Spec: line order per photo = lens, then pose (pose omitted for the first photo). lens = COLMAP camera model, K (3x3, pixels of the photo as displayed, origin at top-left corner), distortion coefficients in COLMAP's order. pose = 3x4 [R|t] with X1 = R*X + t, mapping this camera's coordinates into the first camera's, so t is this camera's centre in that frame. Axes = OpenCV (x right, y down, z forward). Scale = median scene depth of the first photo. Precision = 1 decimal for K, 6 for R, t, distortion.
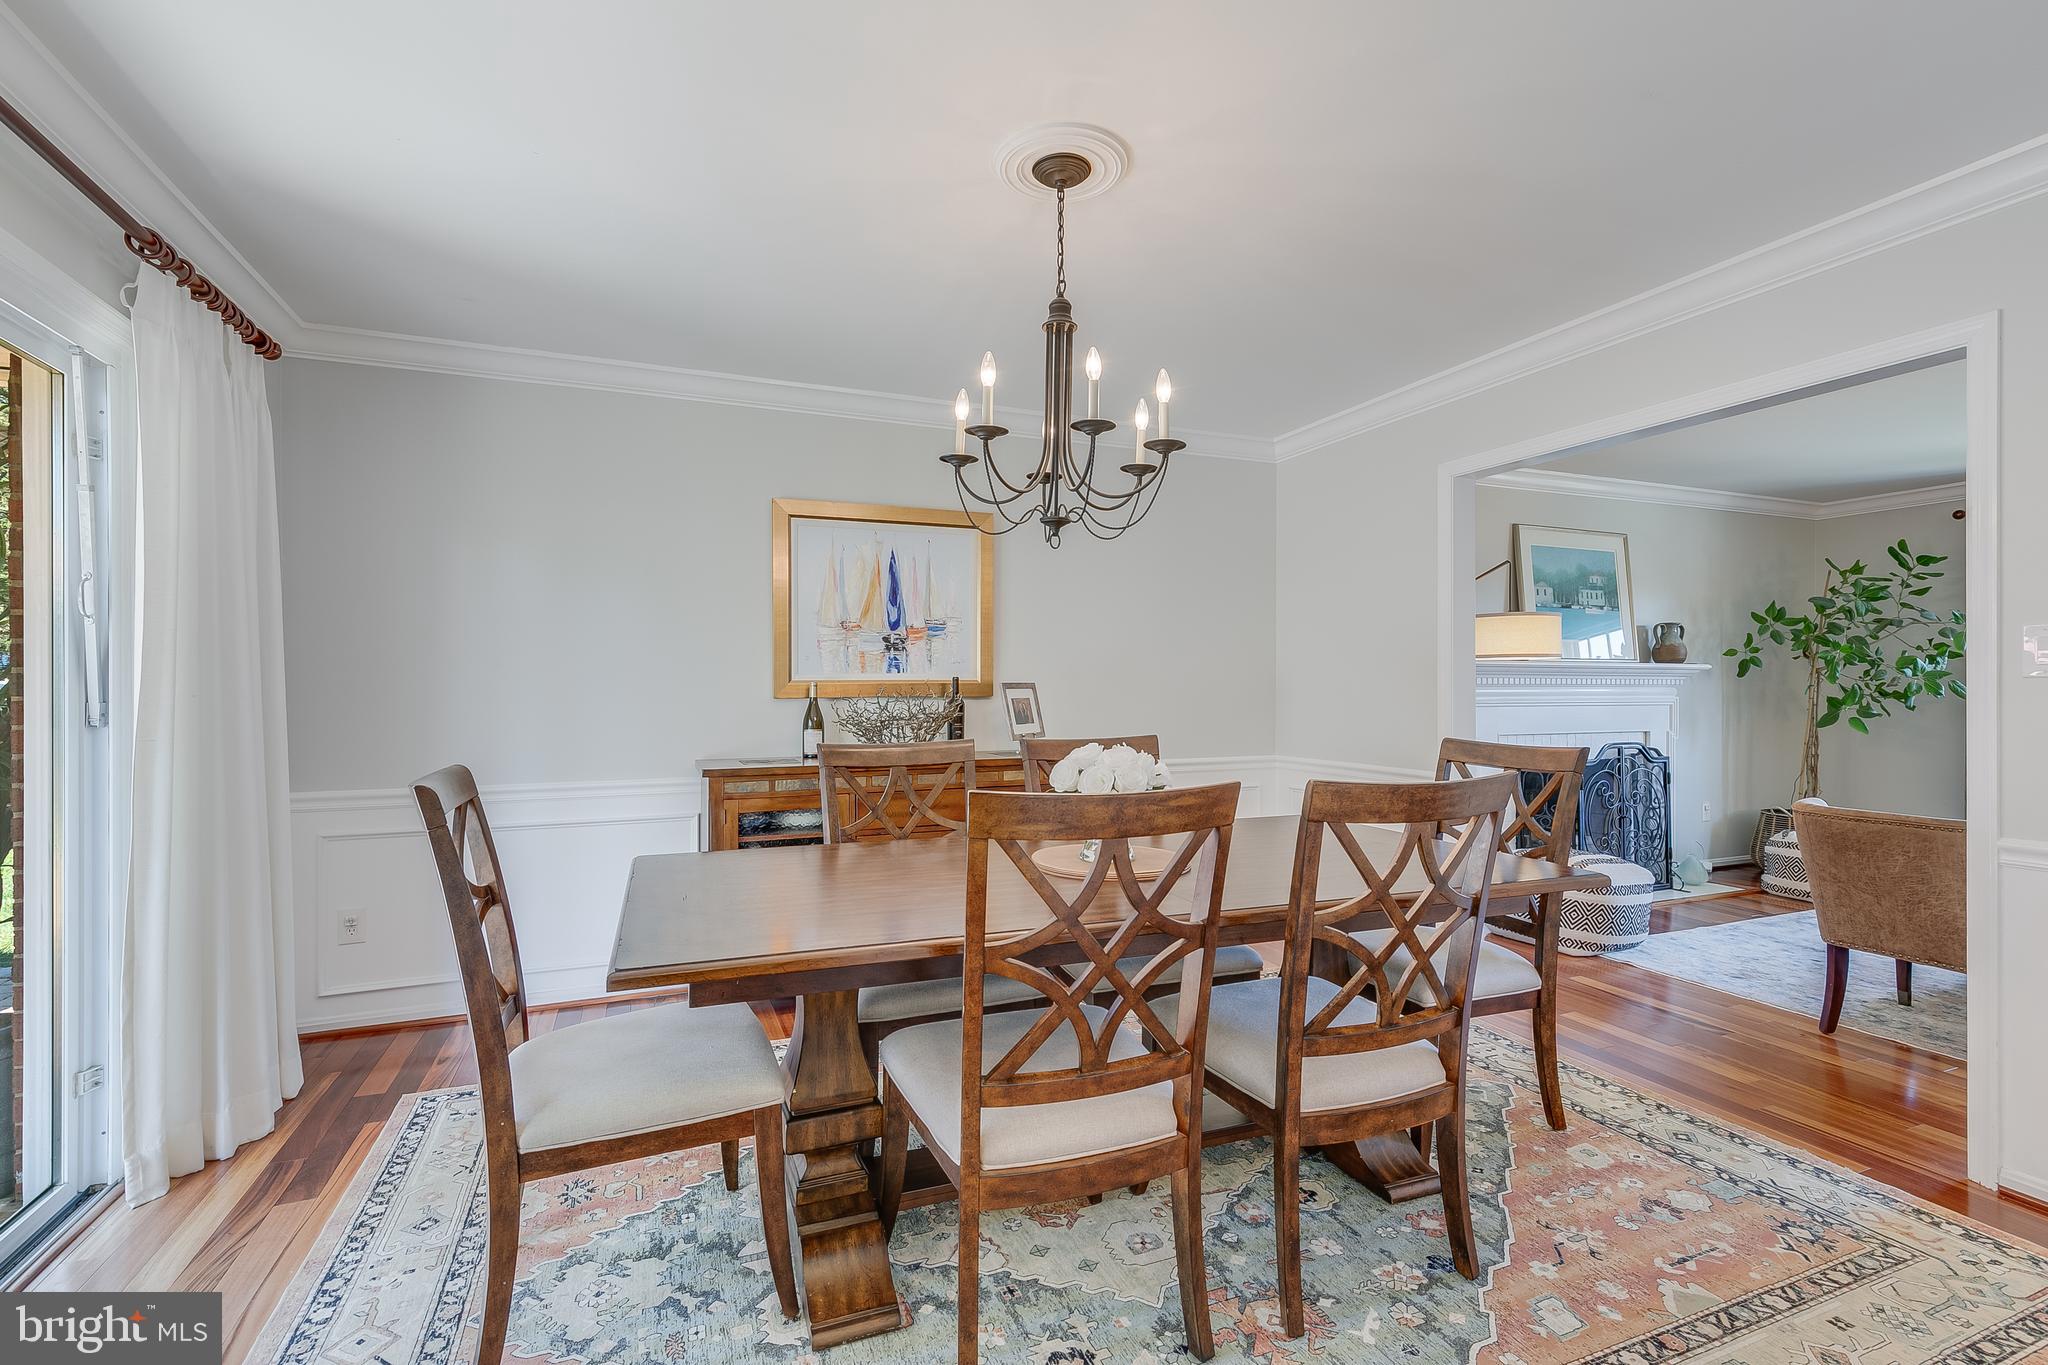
lens RADIAL K [[912.9, 0, 1022.0], [0, 912.9, 694.5], [0, 0, 1]] dist [0.009987, -0.001348]
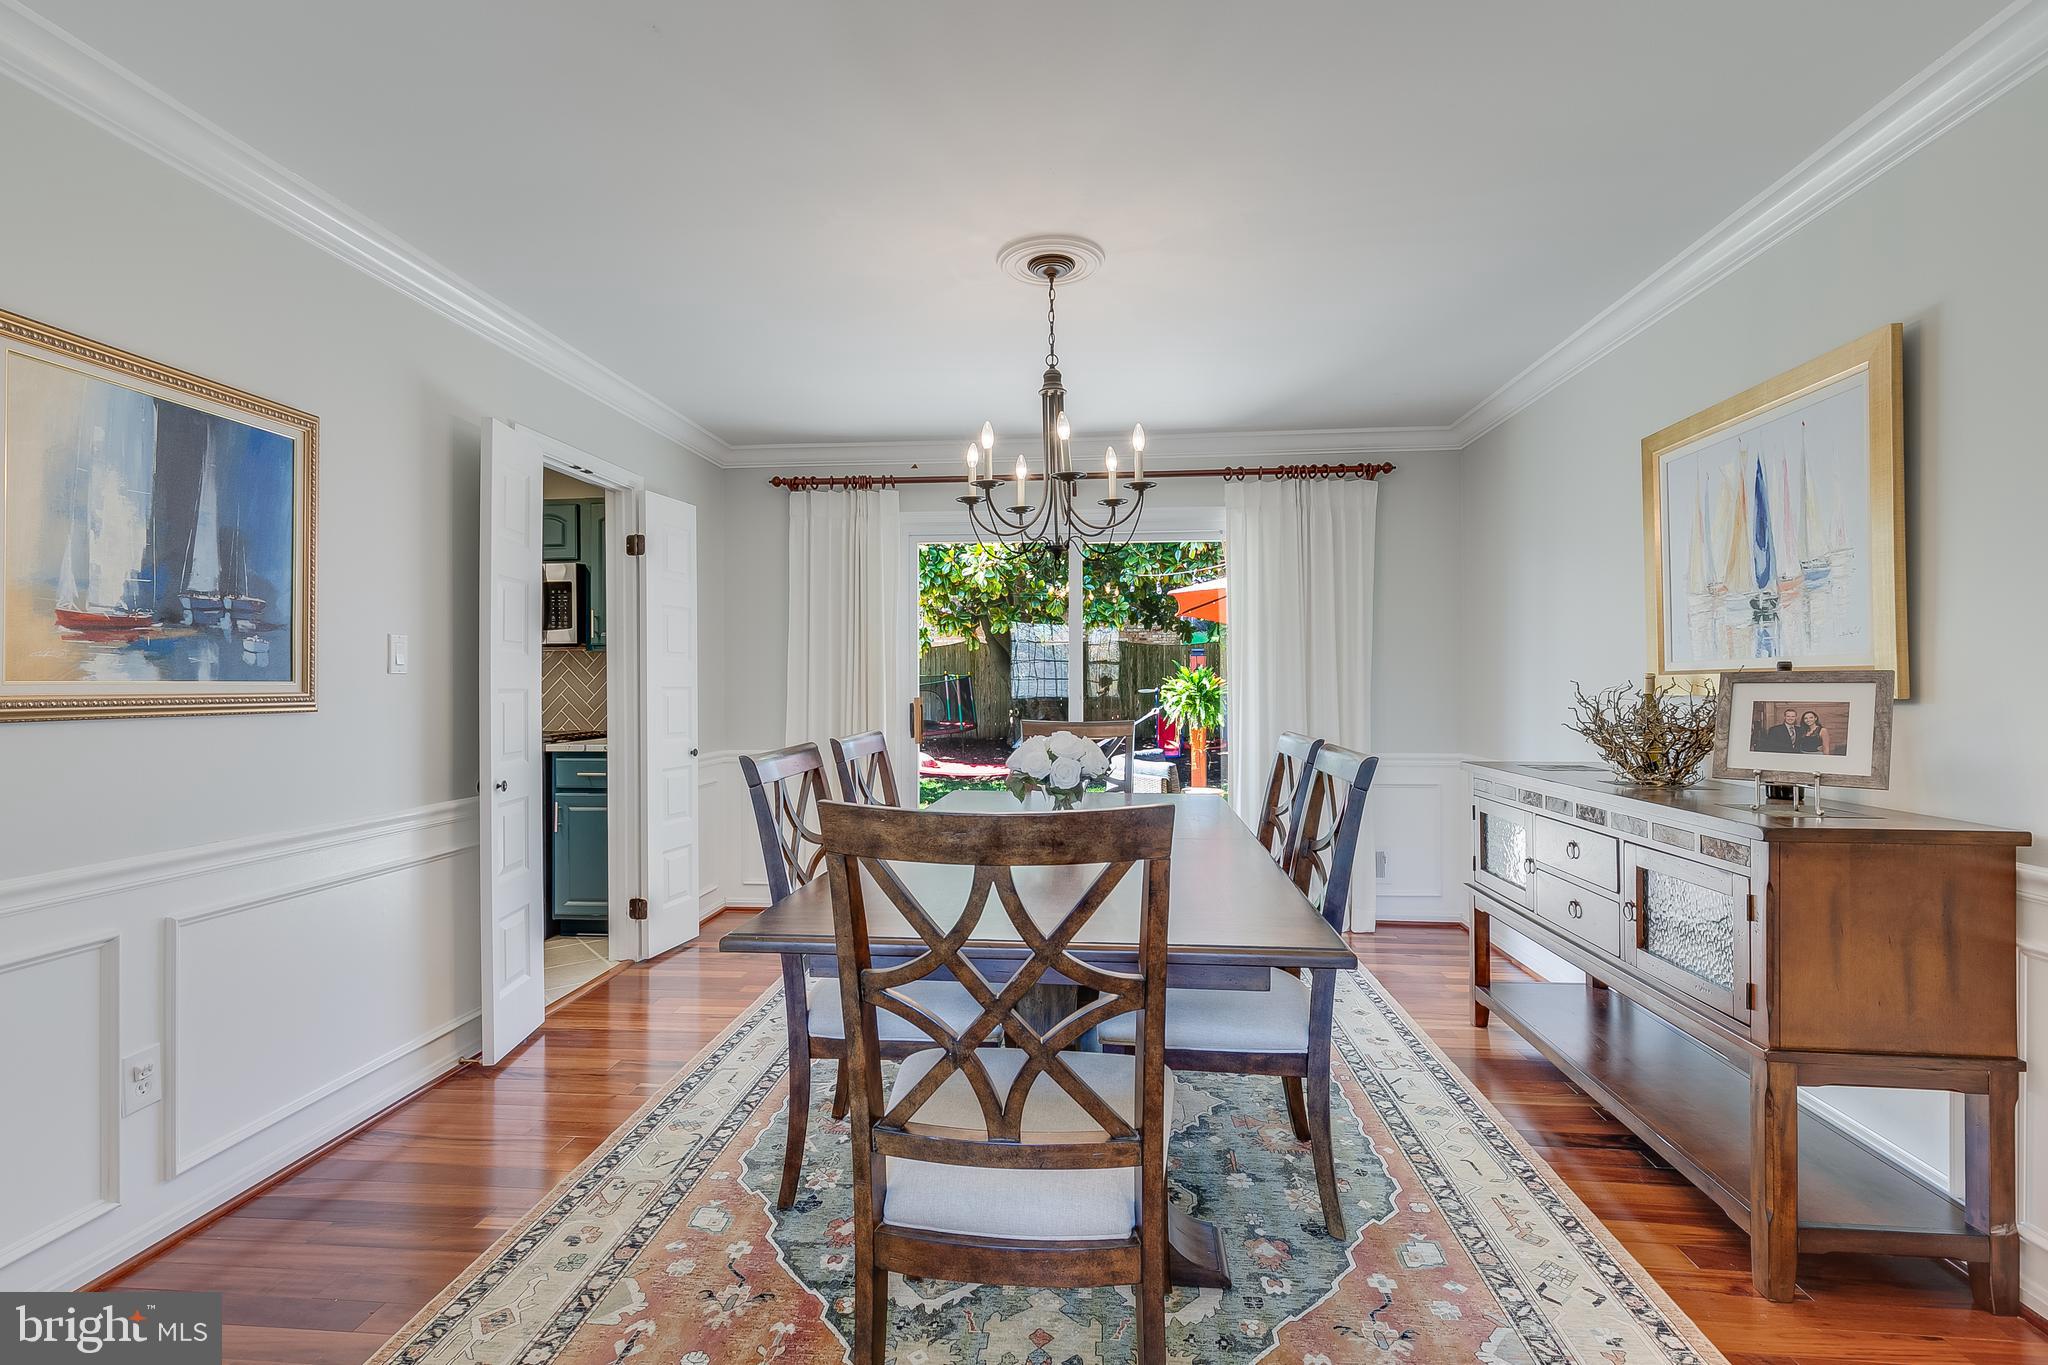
lens RADIAL K [[941.7, 0, 1024.0], [0, 941.7, 682.5], [0, 0, 1]] dist [0.012227, -0.000202]
pose [[-0.458479, 0.002855, -0.888700, 0.683659], [-0.004362, 0.999976, 0.005463, -0.007804], [0.888694, 0.006382, -0.458456, 0.886044]]
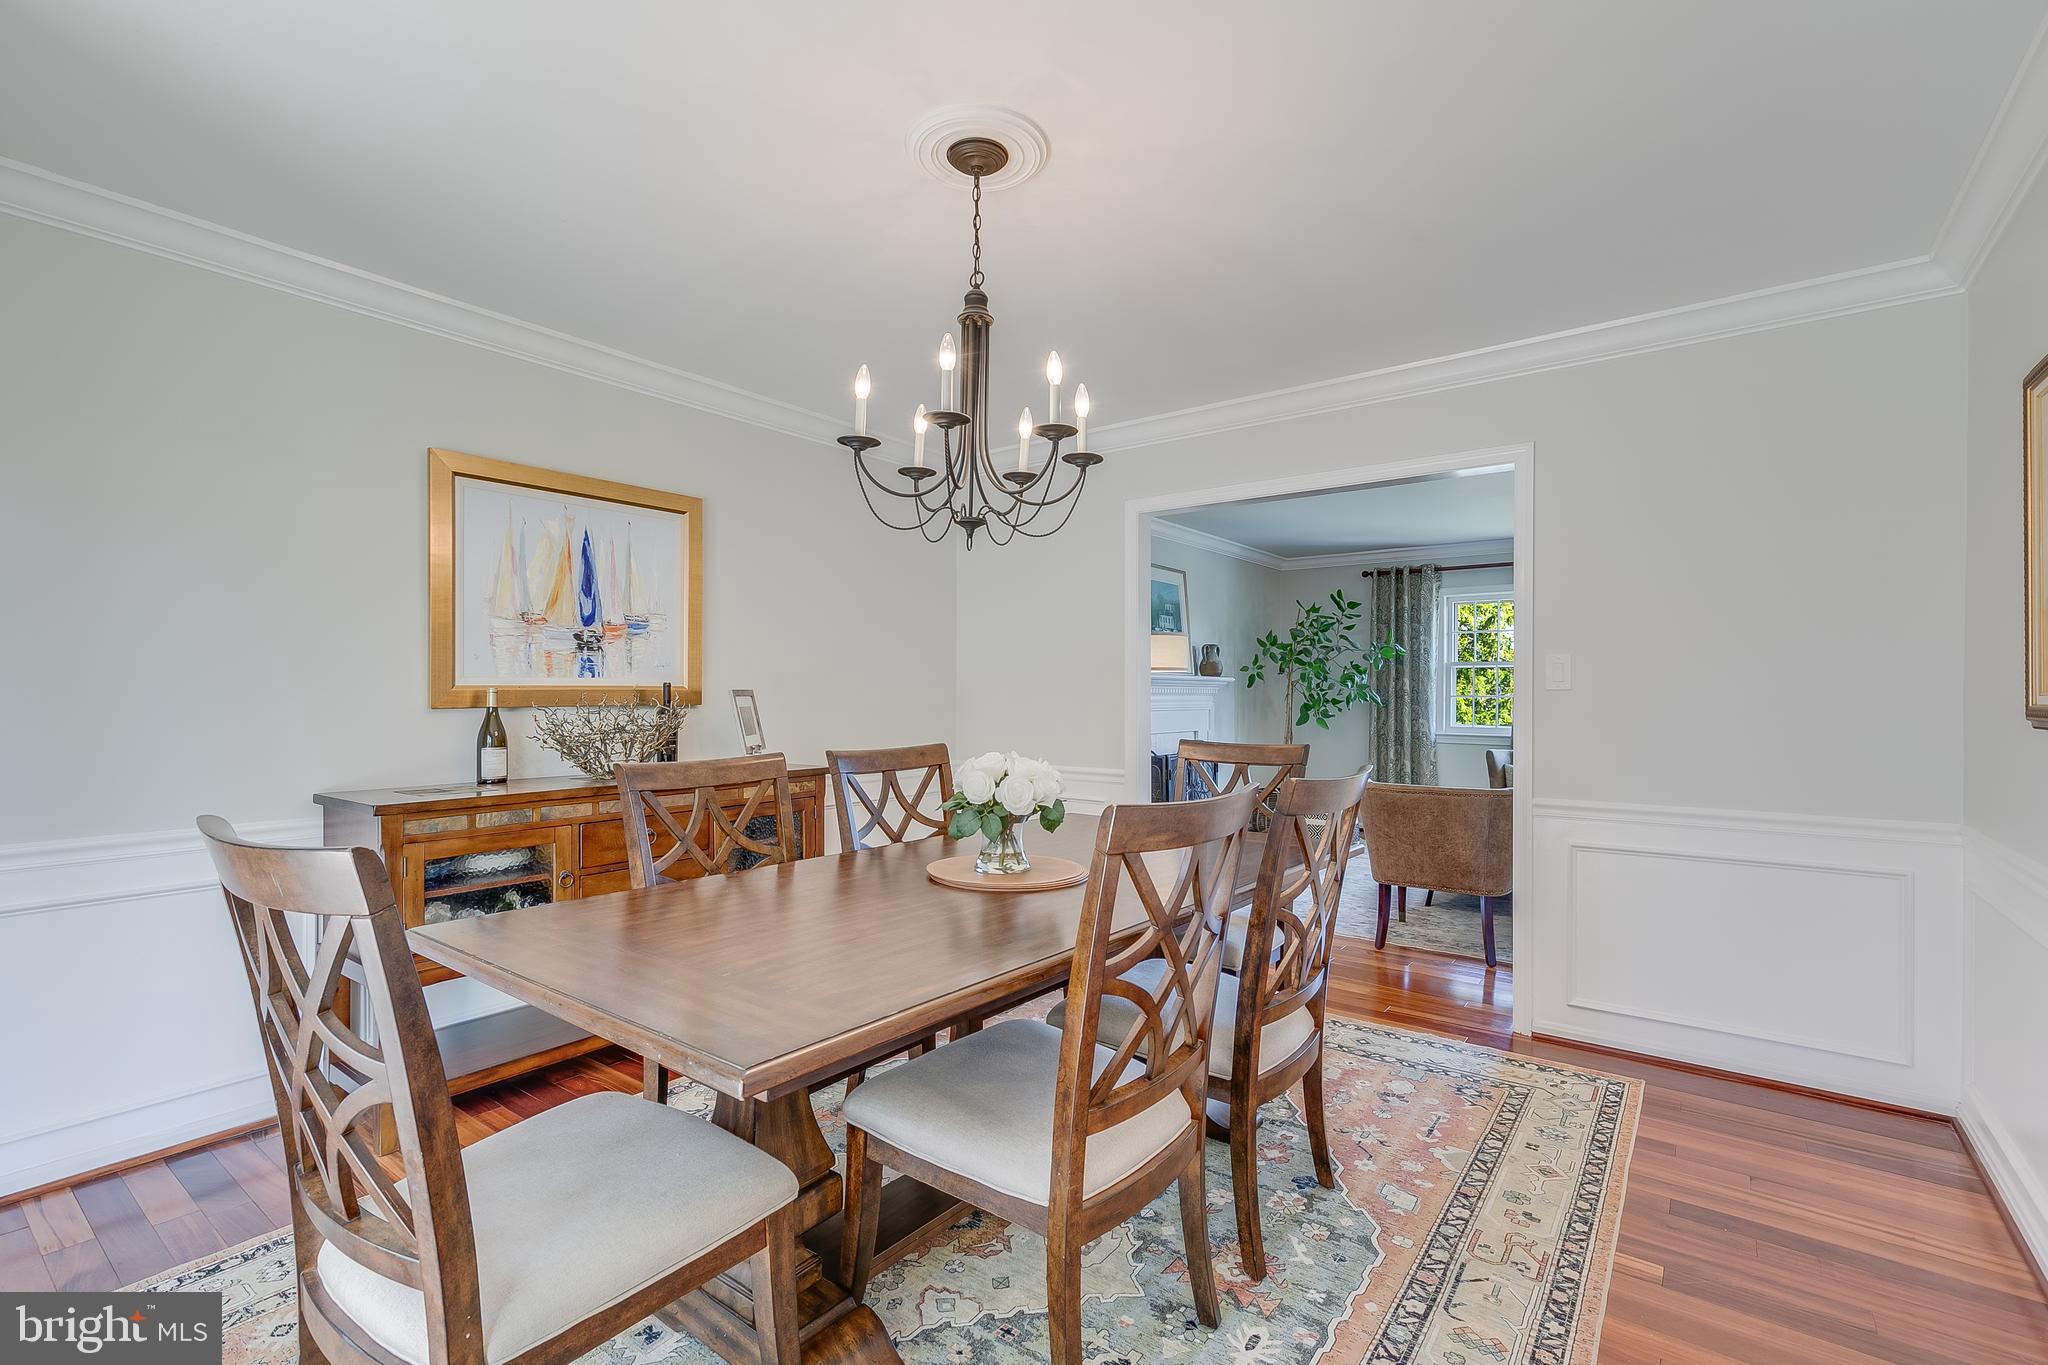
lens RADIAL K [[909.0, 0, 1014.8], [0, 909.0, 705.3], [0, 0, 1]] dist [0.013097, -0.000332]
pose [[0.864535, -0.003878, 0.502557, -0.230844], [0.001944, 0.999989, 0.004372, -0.000801], [-0.502568, -0.002803, 0.864533, 0.086541]]
